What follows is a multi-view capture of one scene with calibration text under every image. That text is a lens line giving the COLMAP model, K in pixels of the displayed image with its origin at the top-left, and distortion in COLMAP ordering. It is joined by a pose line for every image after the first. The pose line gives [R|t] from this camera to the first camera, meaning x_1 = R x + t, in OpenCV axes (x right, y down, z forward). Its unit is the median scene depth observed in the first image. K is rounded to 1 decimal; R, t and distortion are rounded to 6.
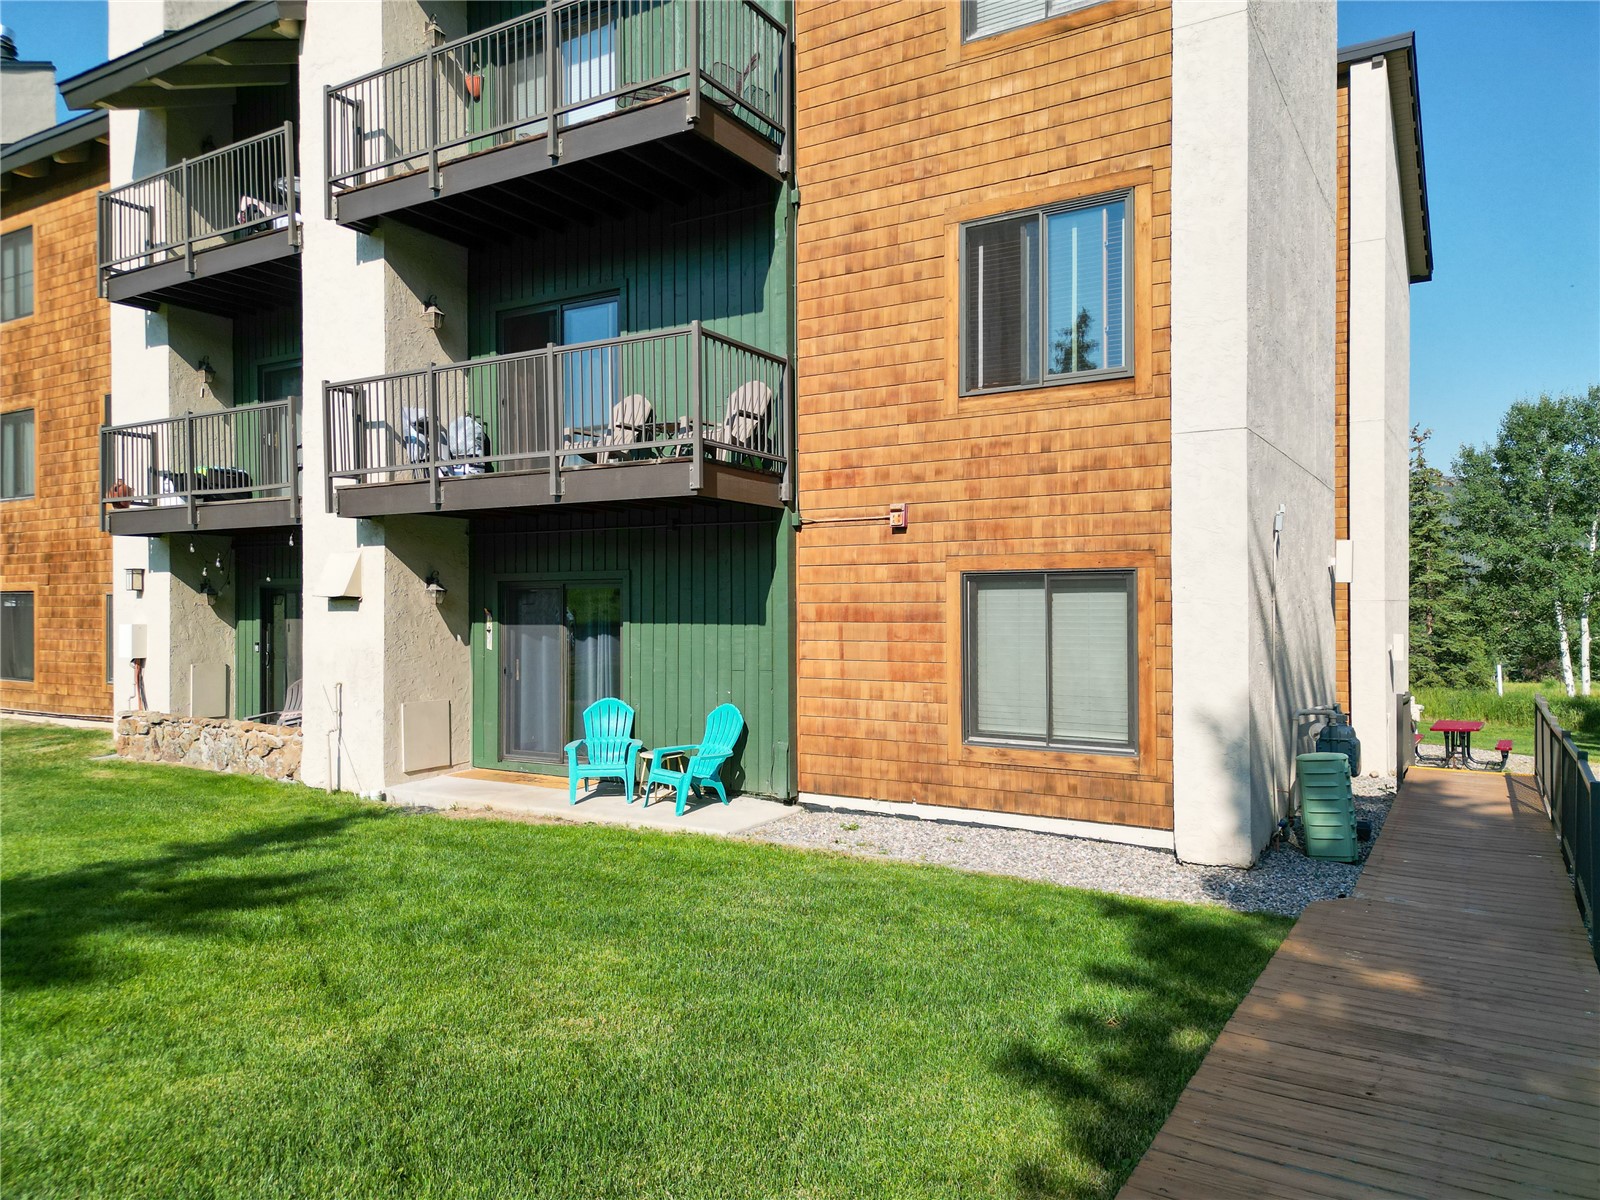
lens RADIAL K [[1108.4, 0, 800.4], [0, 1108.4, 604.2], [0, 0, 1]] dist [0.024035, -0.010453]
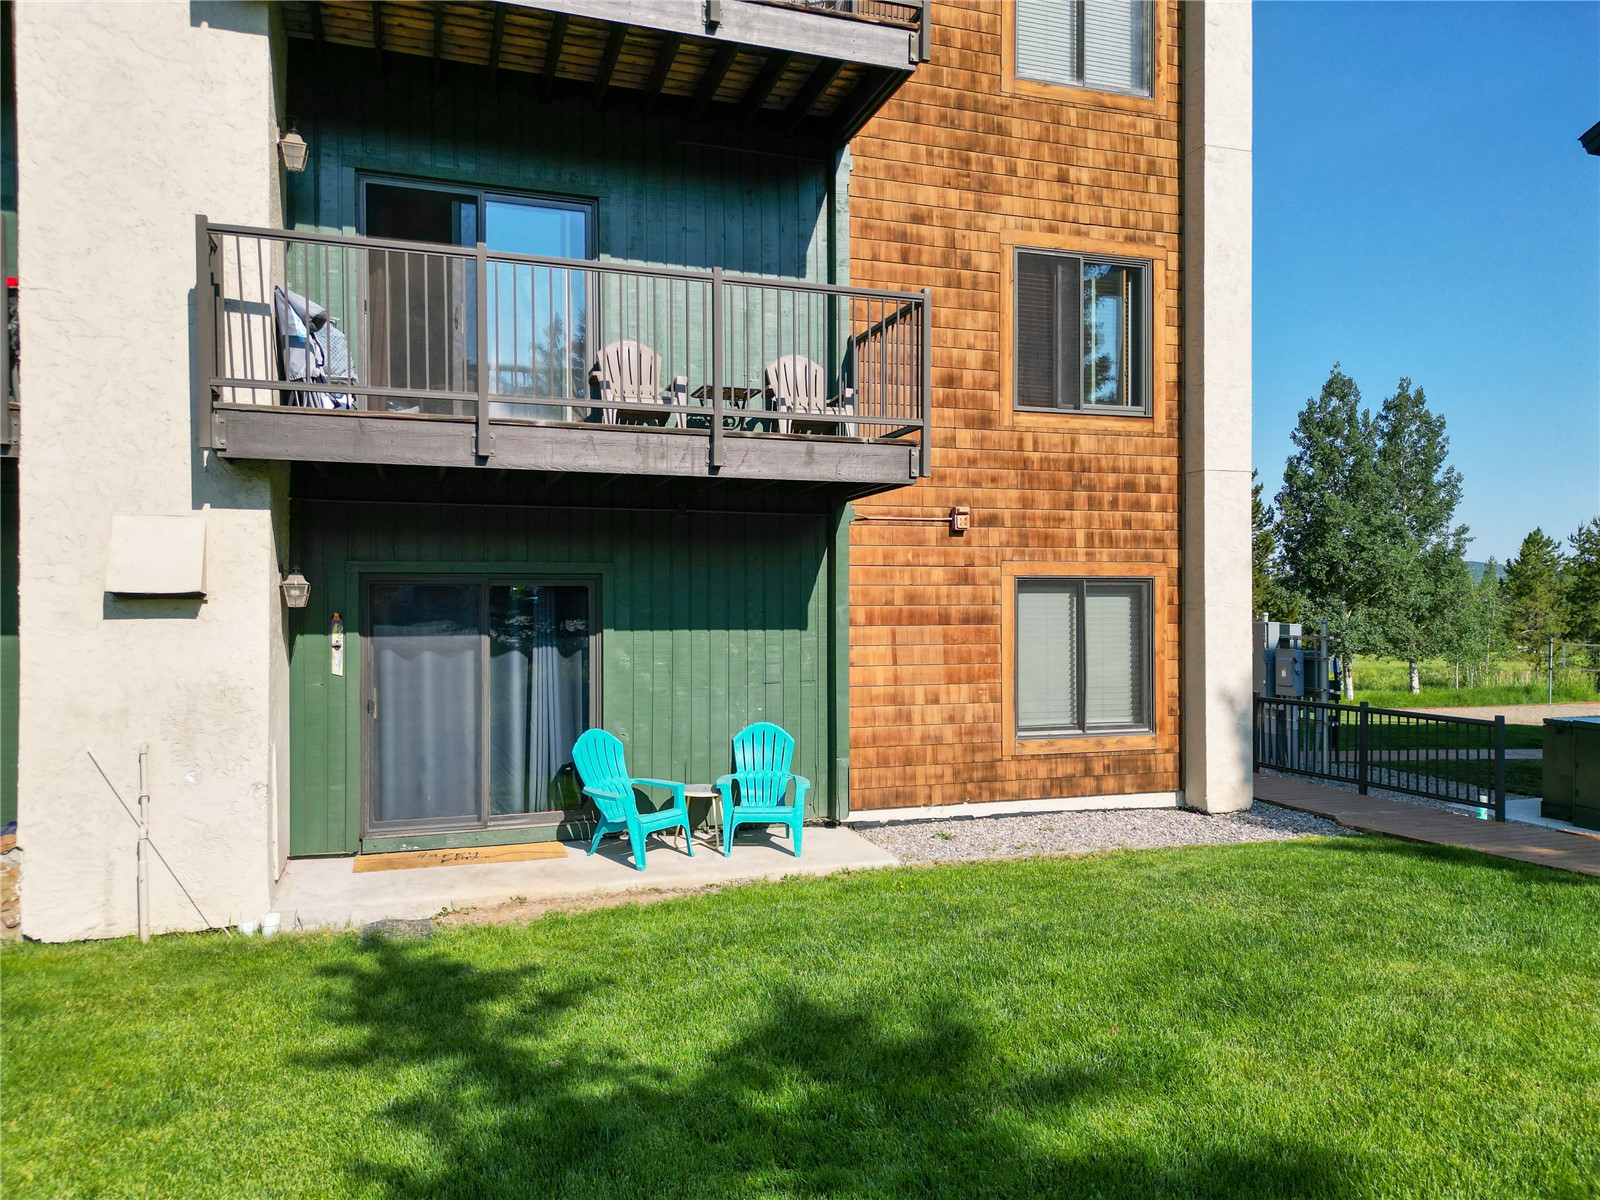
lens RADIAL K [[1108.4, 0, 798.5], [0, 1108.4, 603.1], [0, 0, 1]] dist [0.024035, -0.010453]
pose [[0.652591, 0.003297, 0.757703, -0.762567], [0.000502, 0.999988, -0.004783, 0.001456], [-0.757710, 0.003502, 0.652582, 0.452404]]
